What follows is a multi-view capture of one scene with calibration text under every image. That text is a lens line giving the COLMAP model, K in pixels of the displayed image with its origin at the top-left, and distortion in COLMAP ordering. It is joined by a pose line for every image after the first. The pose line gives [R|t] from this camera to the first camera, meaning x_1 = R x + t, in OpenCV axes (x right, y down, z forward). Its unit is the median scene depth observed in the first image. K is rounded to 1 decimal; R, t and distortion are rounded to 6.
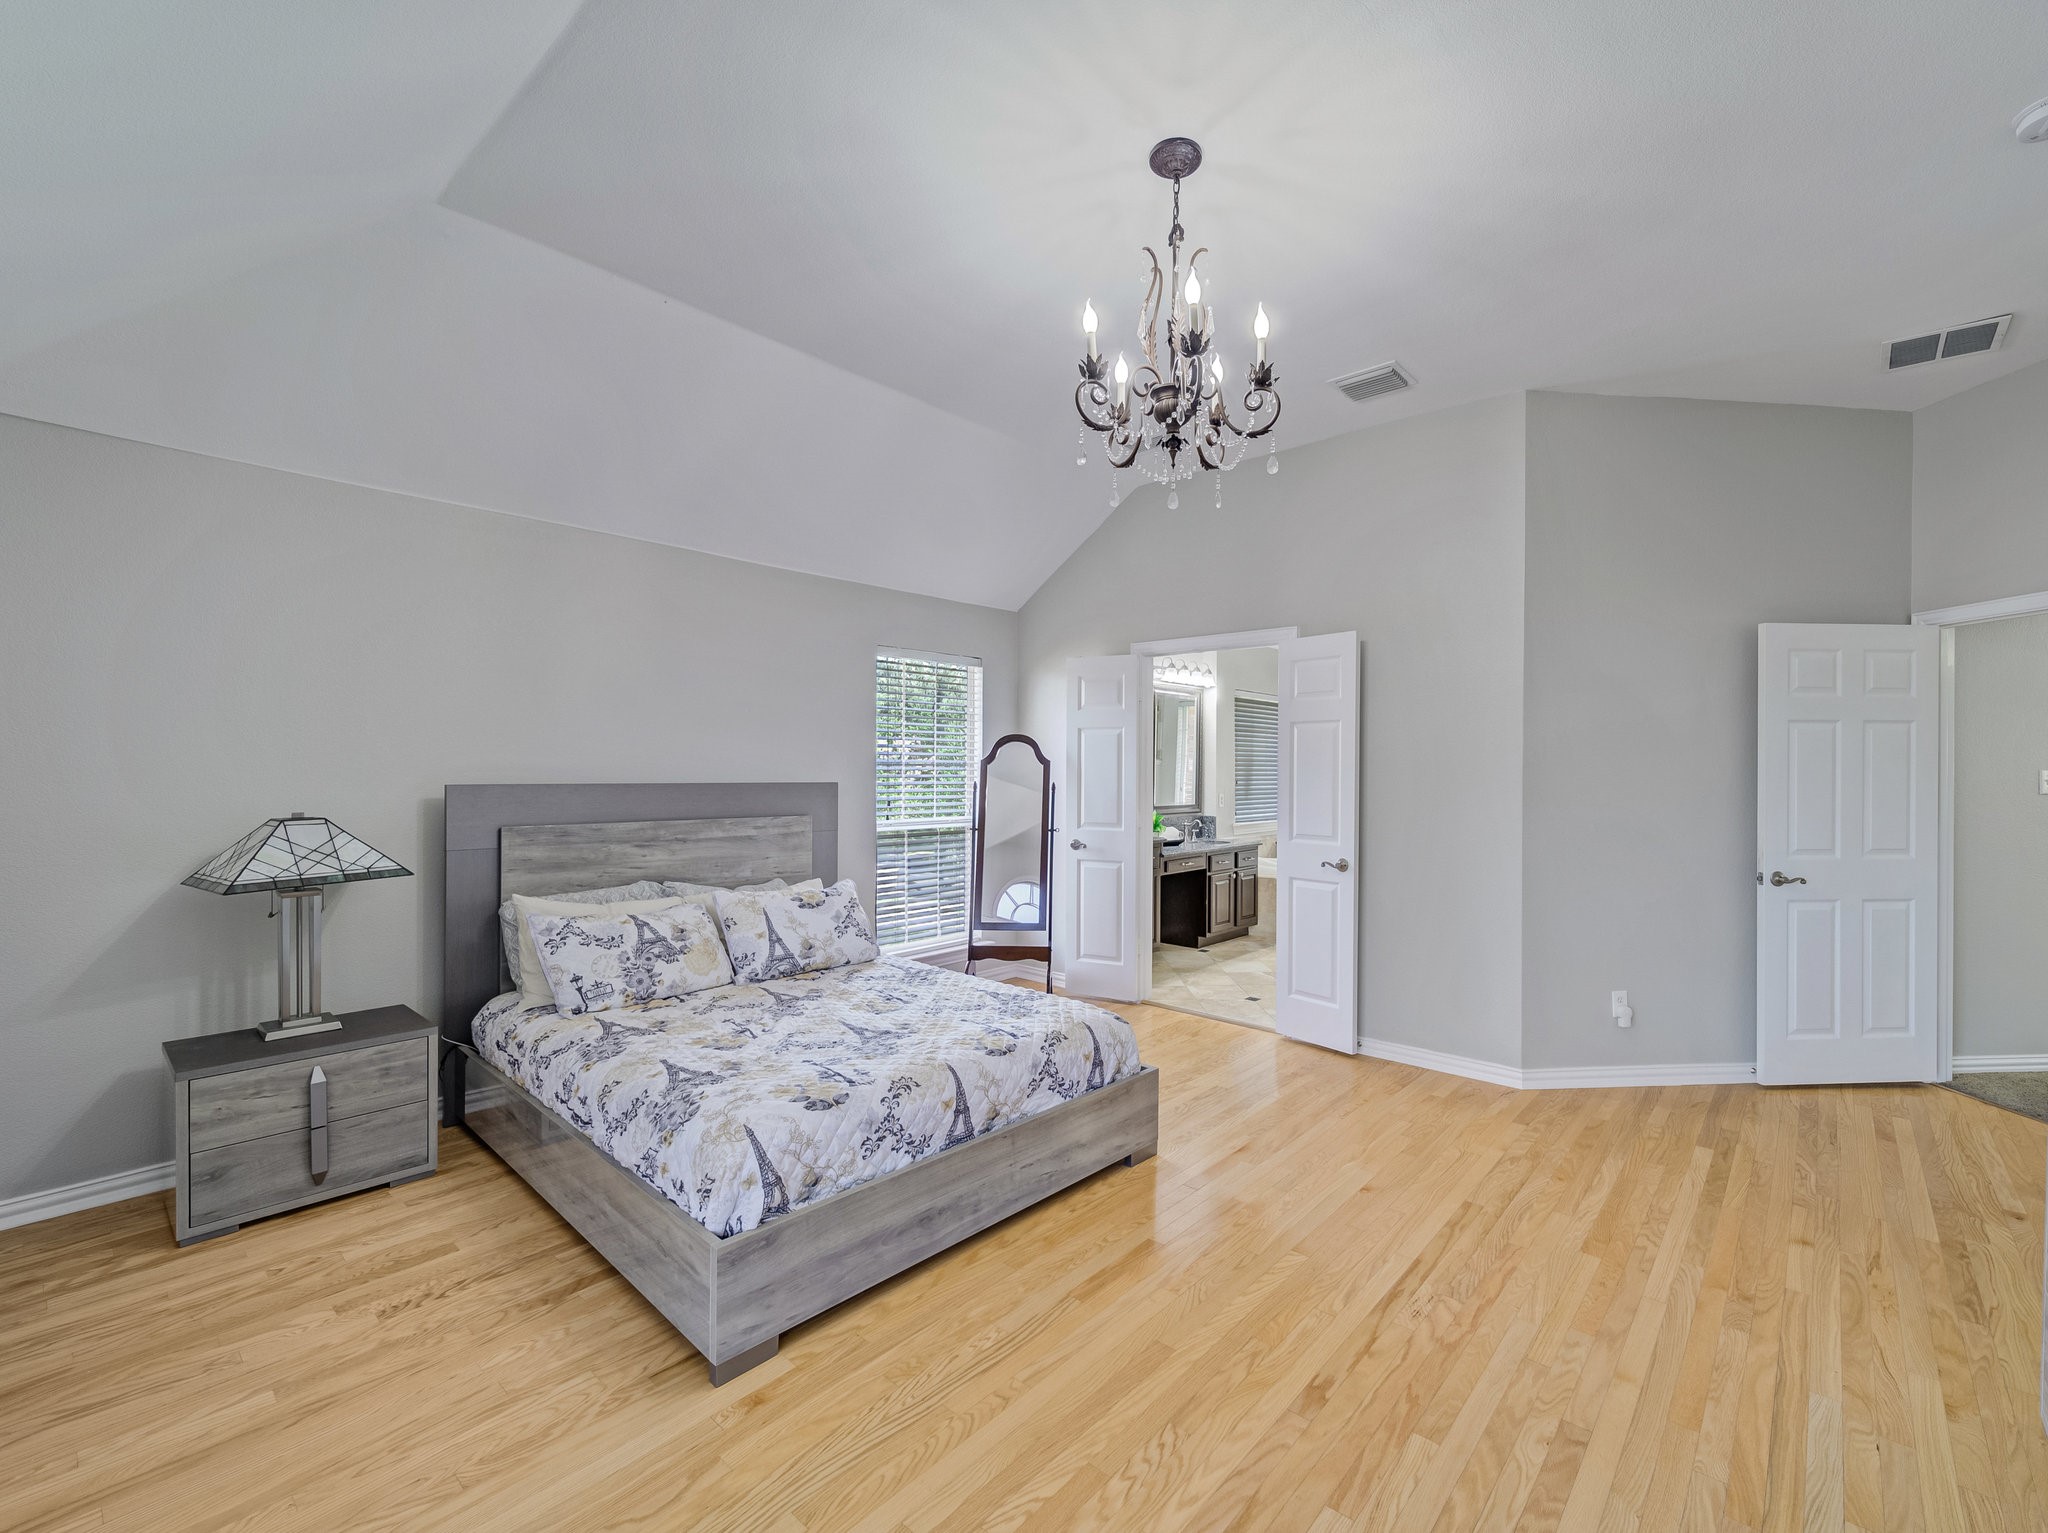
lens RADIAL K [[852.6, 0, 1053.4], [0, 852.6, 766.0], [0, 0, 1]] dist [-0.002739, -0.000211]
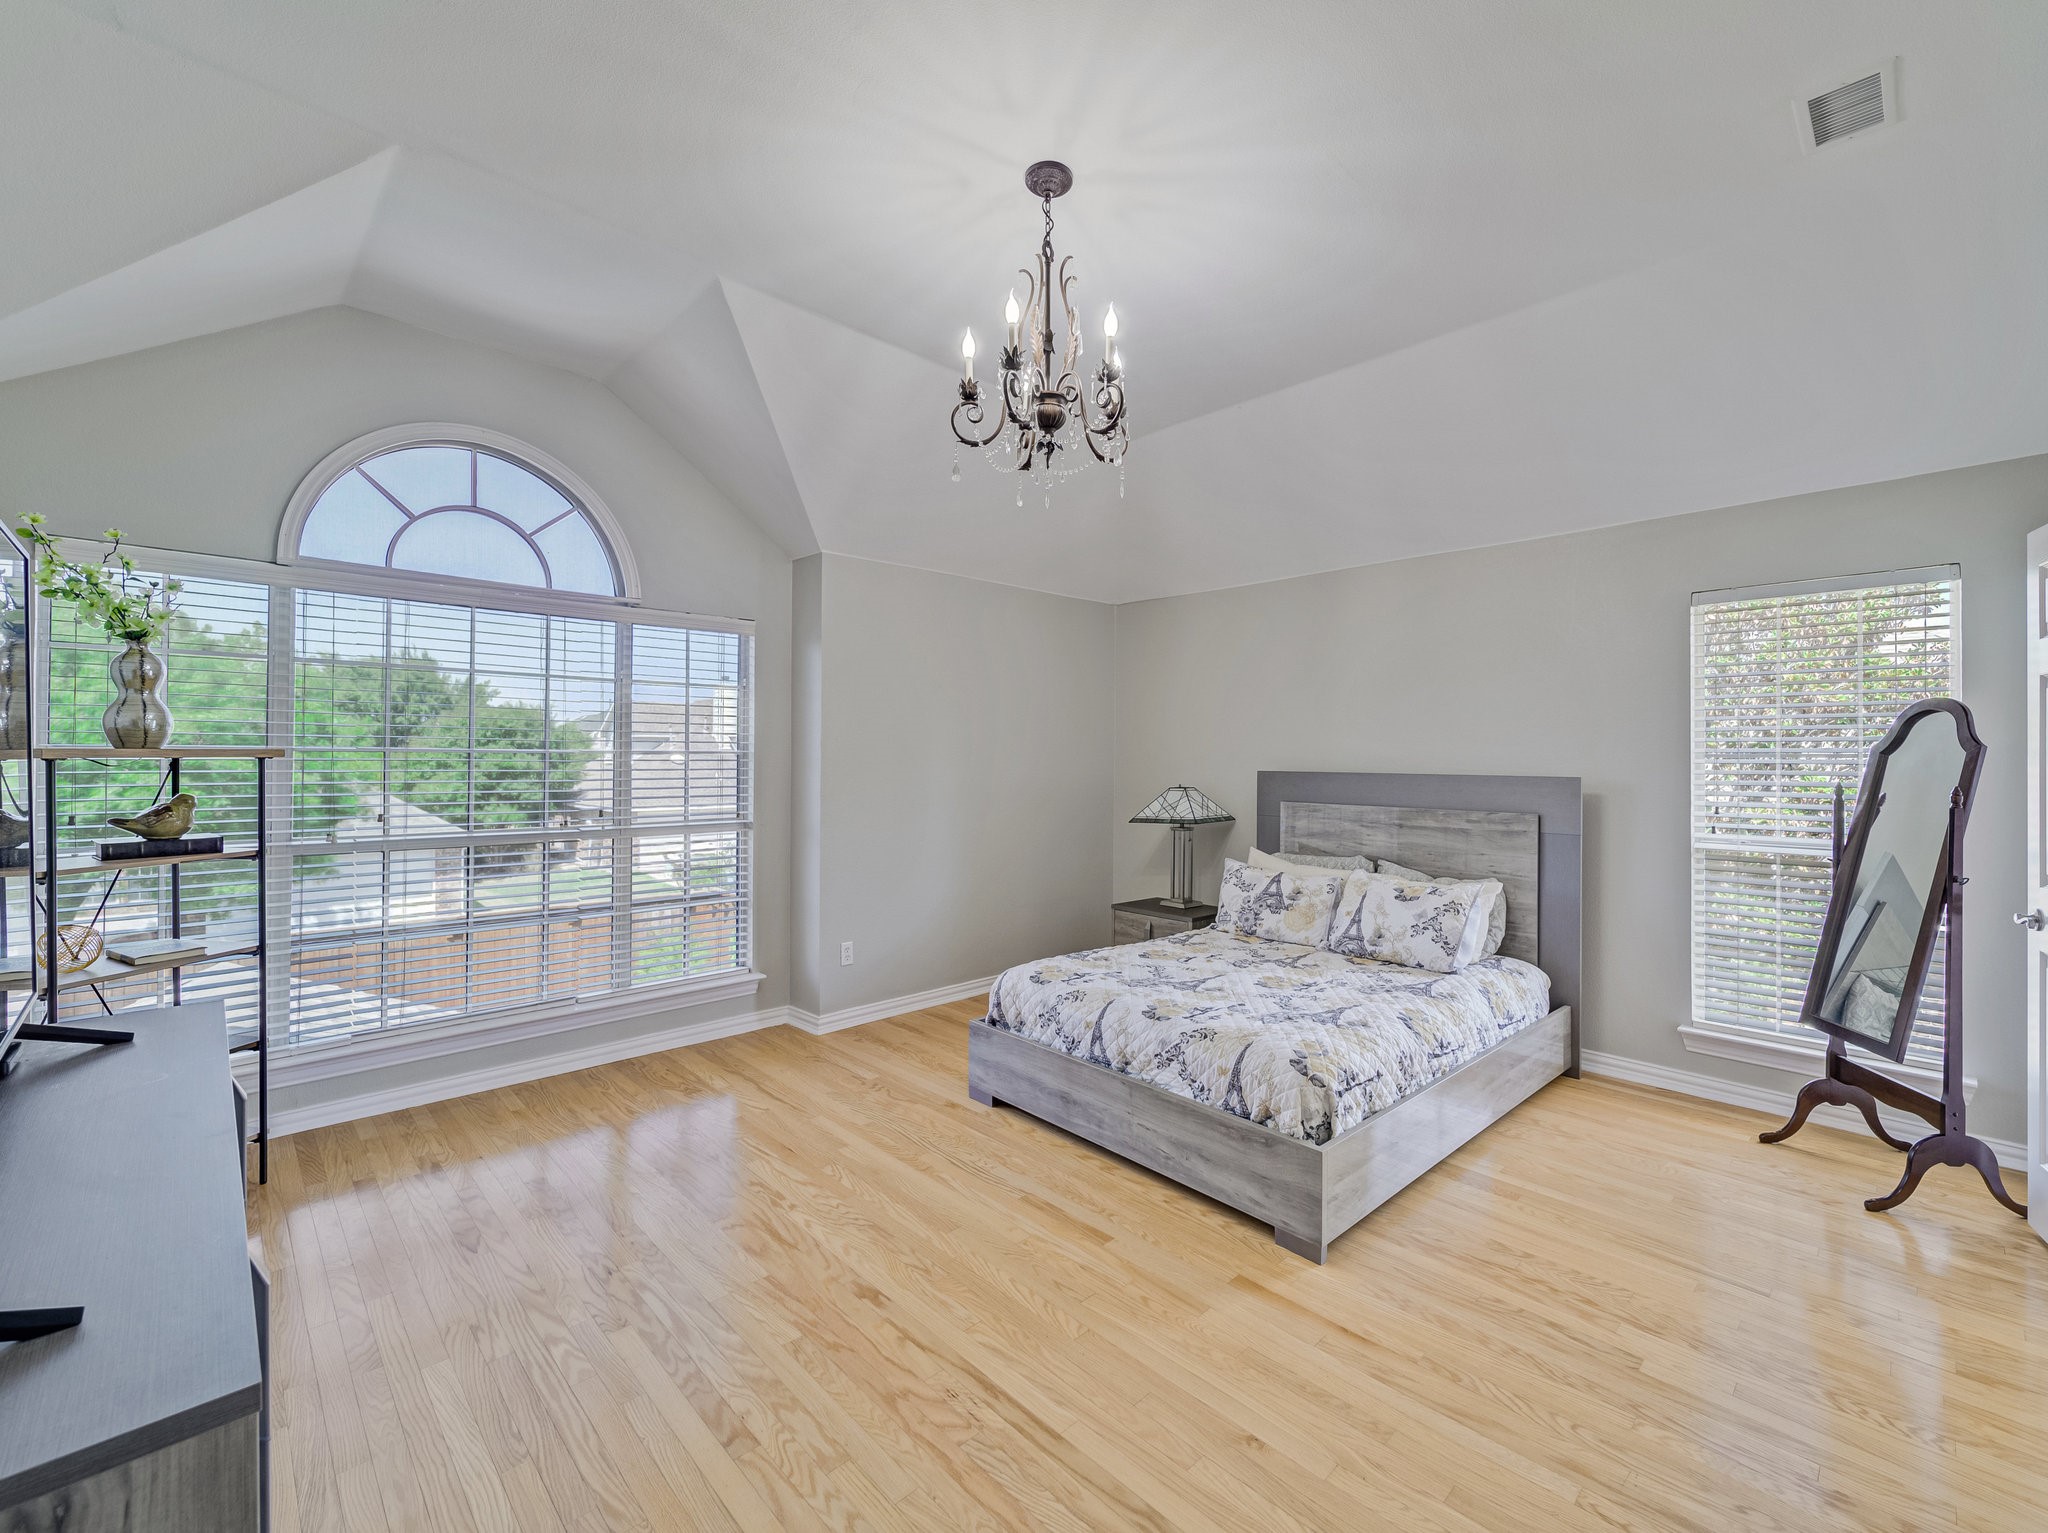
lens RADIAL K [[852.6, 0, 1053.4], [0, 852.6, 766.0], [0, 0, 1]] dist [-0.002739, -0.000211]
pose [[-0.049320, 0.003809, -0.998776, 0.922306], [-0.005642, 0.999976, 0.004092, 0.012364], [0.998767, 0.005837, -0.049297, 0.832145]]
